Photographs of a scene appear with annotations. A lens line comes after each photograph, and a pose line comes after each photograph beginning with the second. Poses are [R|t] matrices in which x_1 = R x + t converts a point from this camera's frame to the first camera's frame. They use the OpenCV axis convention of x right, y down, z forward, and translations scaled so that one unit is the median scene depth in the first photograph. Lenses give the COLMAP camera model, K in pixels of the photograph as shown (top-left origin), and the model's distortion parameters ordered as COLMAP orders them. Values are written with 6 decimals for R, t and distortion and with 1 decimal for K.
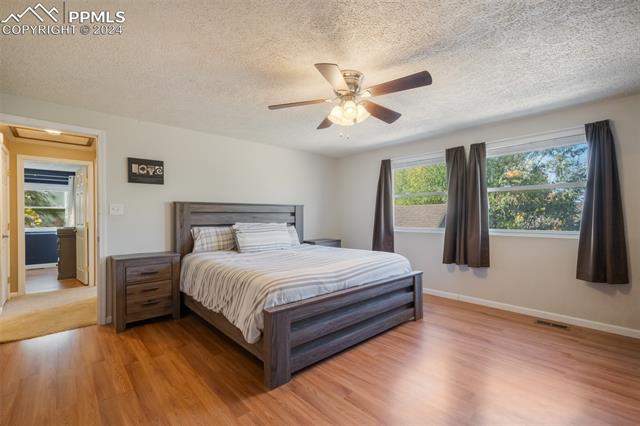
lens RADIAL K [[285.5, 0, 316.3], [0, 285.5, 215.0], [0, 0, 1]] dist [0.013513, -0.000134]
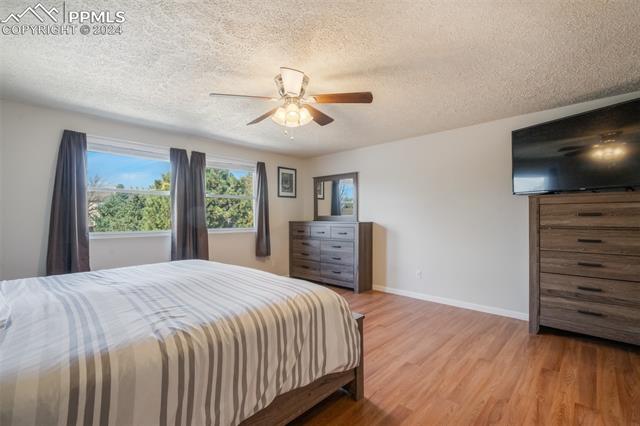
lens RADIAL K [[285.5, 0, 316.3], [0, 285.5, 215.0], [0, 0, 1]] dist [0.013513, -0.000134]
pose [[-0.069609, 0.012742, 0.997493, -0.585723], [-0.004506, 0.999904, -0.013087, 0.005993], [-0.997564, -0.005406, -0.069545, 0.642927]]
